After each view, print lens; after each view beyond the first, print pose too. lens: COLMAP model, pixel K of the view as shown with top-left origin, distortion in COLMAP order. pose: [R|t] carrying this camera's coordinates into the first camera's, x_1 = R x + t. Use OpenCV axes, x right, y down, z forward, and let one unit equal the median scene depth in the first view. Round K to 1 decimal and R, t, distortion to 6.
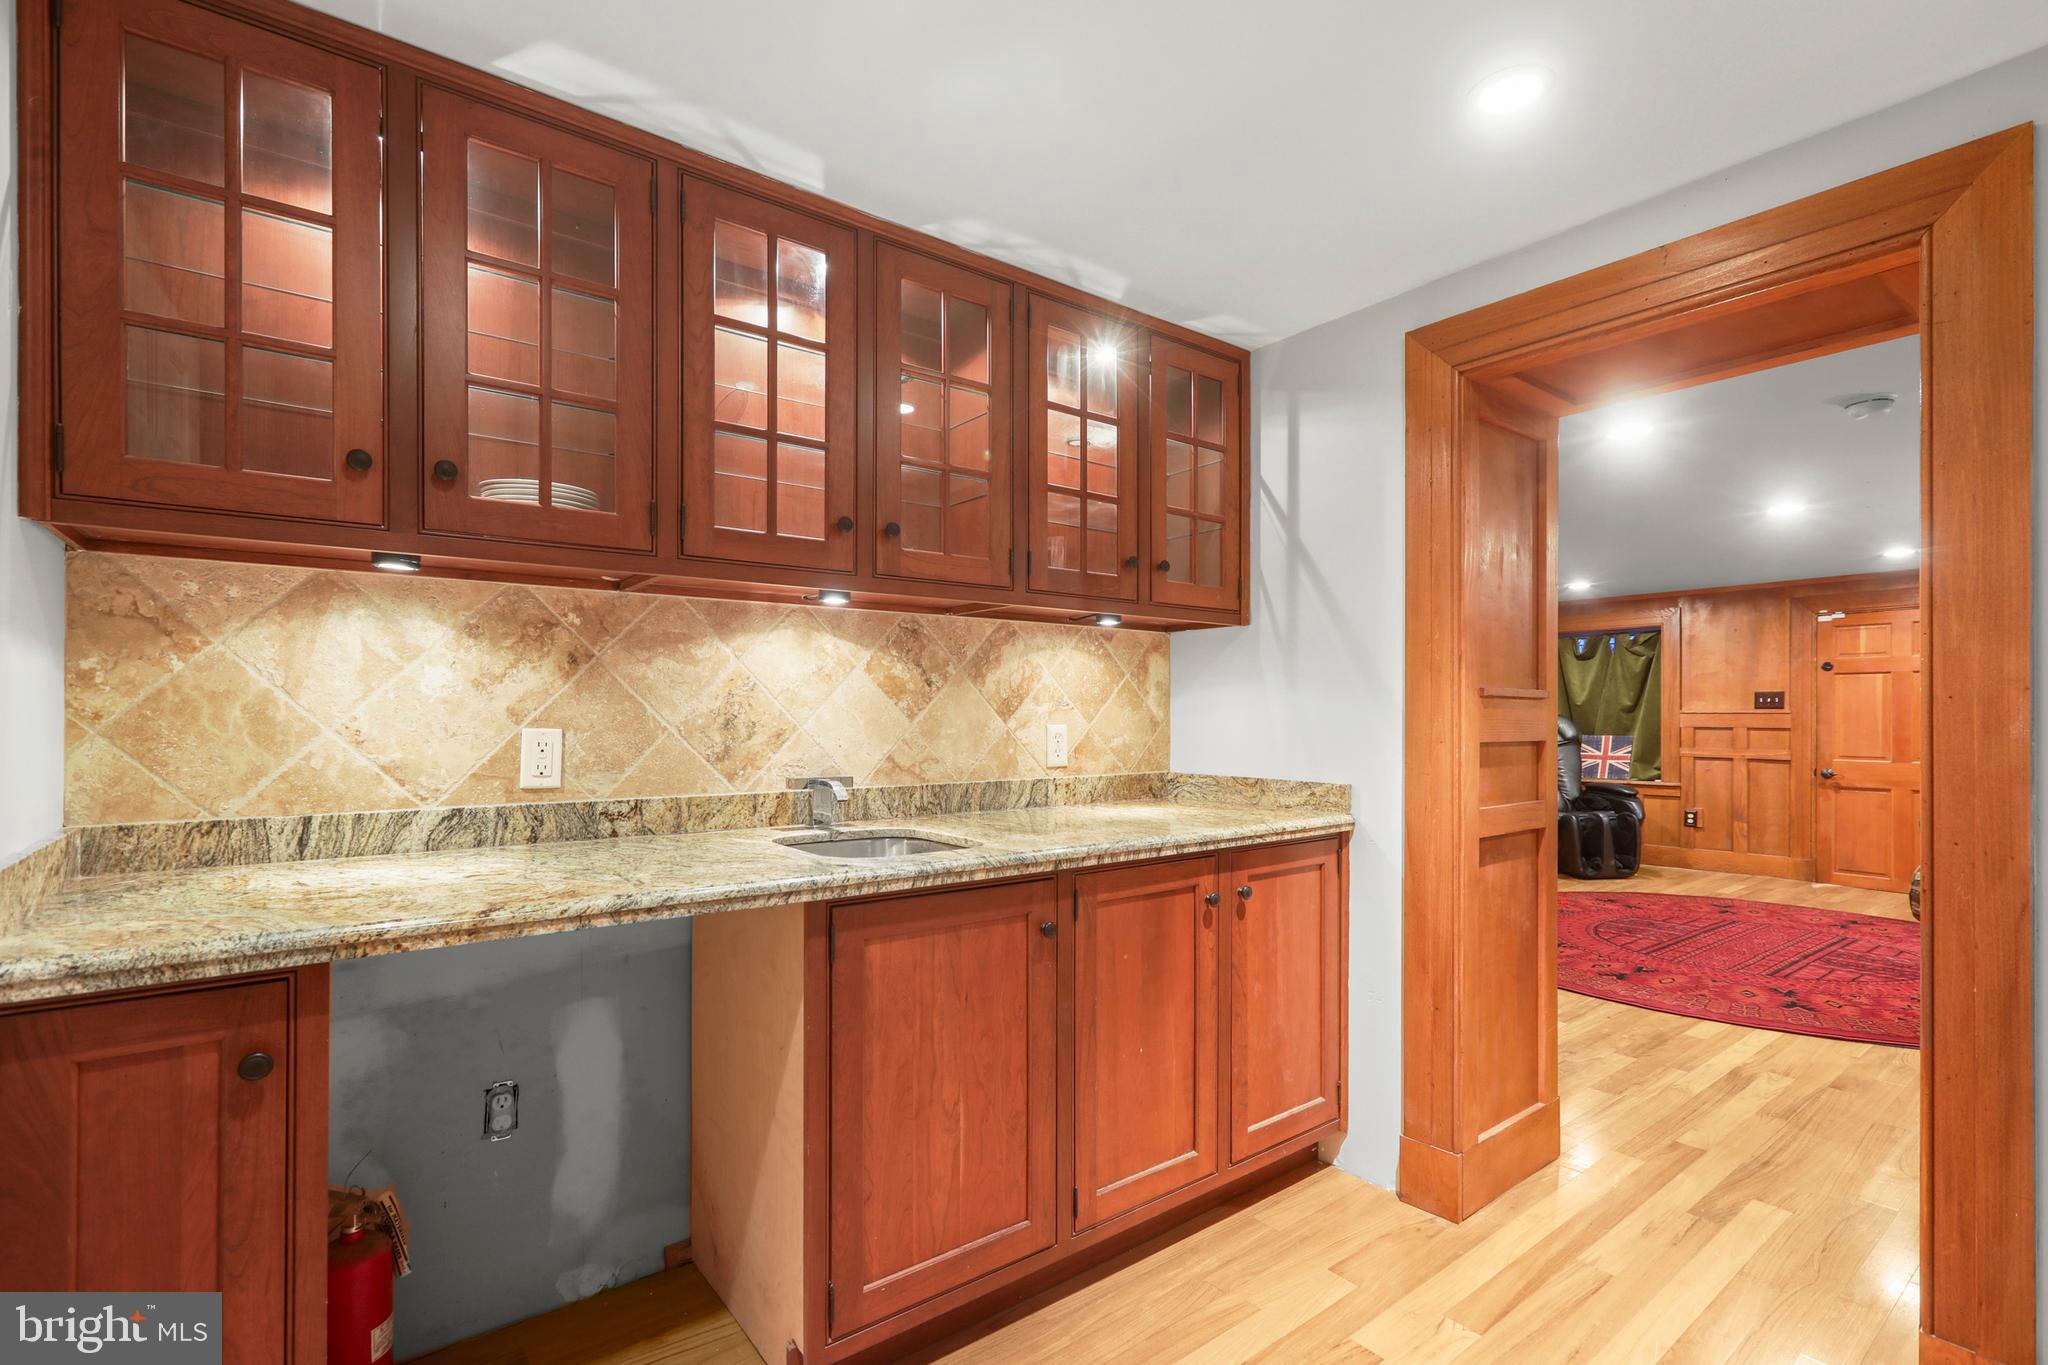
lens RADIAL K [[943.1, 0, 1020.0], [0, 943.1, 699.7], [0, 0, 1]] dist [-0.000269, -0.000978]
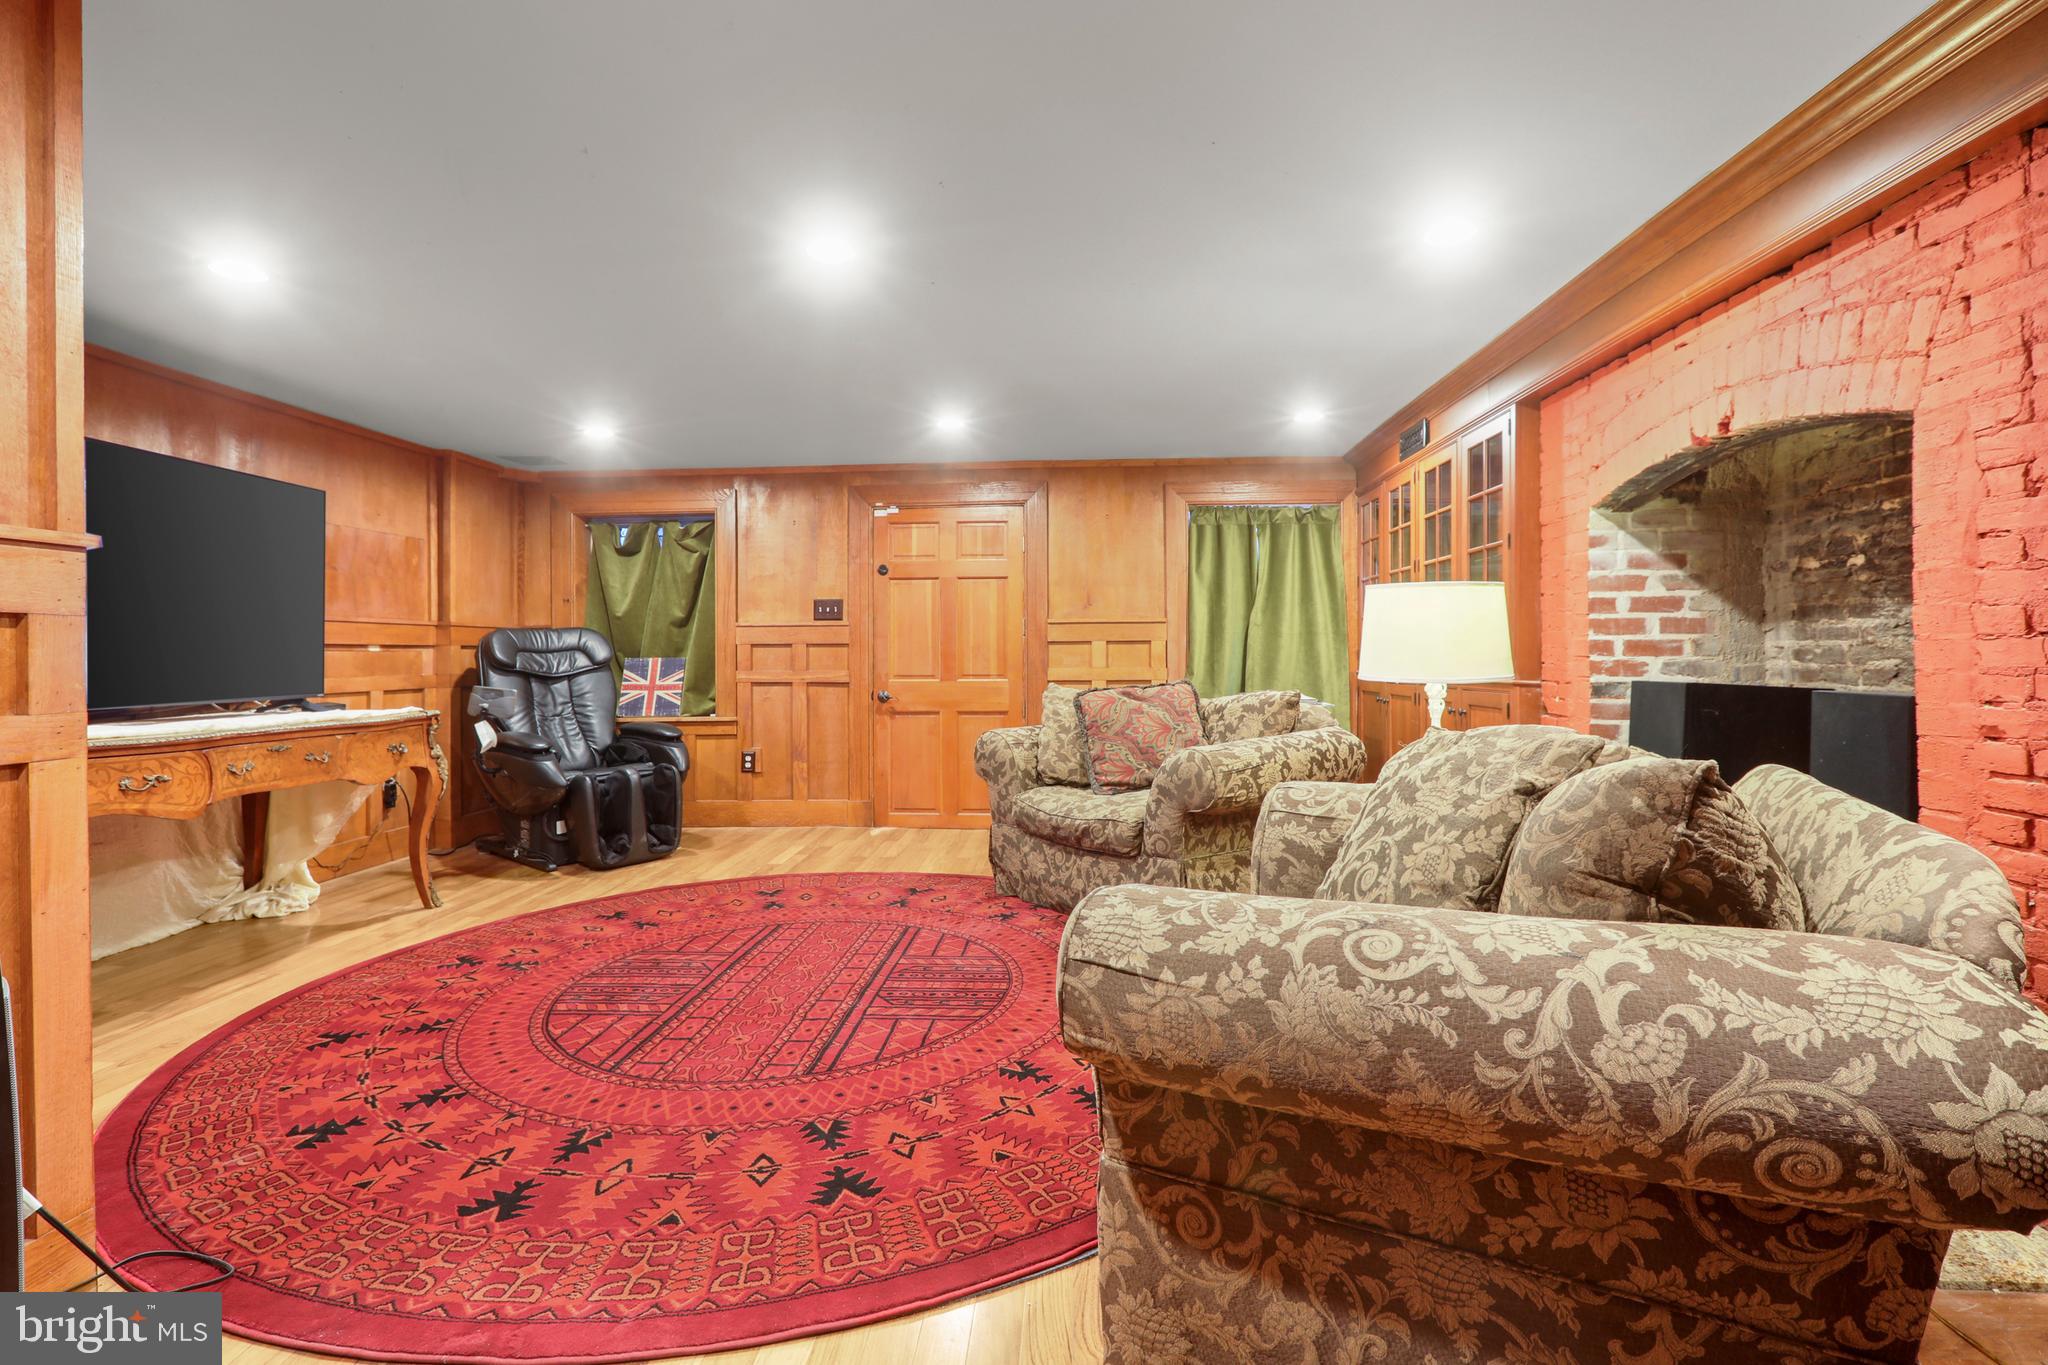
lens RADIAL K [[943.1, 0, 1020.0], [0, 943.1, 699.7], [0, 0, 1]] dist [-0.000269, -0.000978]
pose [[0.655945, -0.043098, 0.753577, 0.280734], [-0.005065, 0.998095, 0.061491, 0.026636], [-0.754792, -0.044152, 0.654477, 0.331793]]
